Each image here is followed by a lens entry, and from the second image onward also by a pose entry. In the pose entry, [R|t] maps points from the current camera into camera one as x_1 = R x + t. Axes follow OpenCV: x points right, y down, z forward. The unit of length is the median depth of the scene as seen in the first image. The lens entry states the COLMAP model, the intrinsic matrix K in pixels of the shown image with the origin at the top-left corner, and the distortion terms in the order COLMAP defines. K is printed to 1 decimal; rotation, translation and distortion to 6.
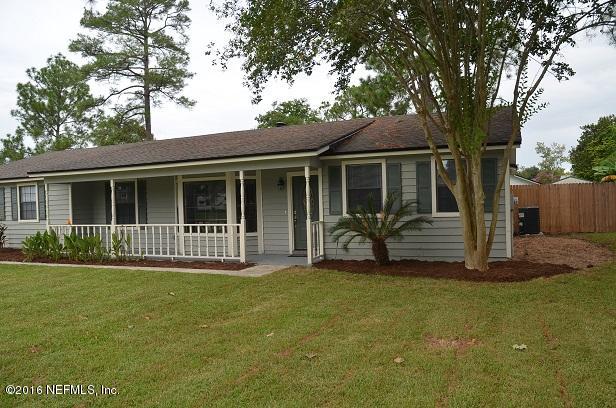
lens RADIAL K [[462.7, 0, 304.3], [0, 462.7, 205.3], [0, 0, 1]] dist [-0.117253, 0.009551]
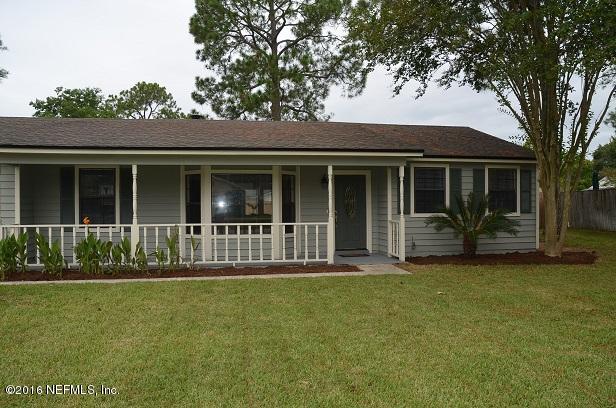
lens RADIAL K [[462.7, 0, 305.3], [0, 462.7, 199.1], [0, 0, 1]] dist [-0.117253, 0.009551]
pose [[0.850146, 0.029222, 0.525736, -0.581414], [-0.017383, 0.999472, -0.027445, 0.016810], [-0.526261, 0.014193, 0.850205, 0.202350]]
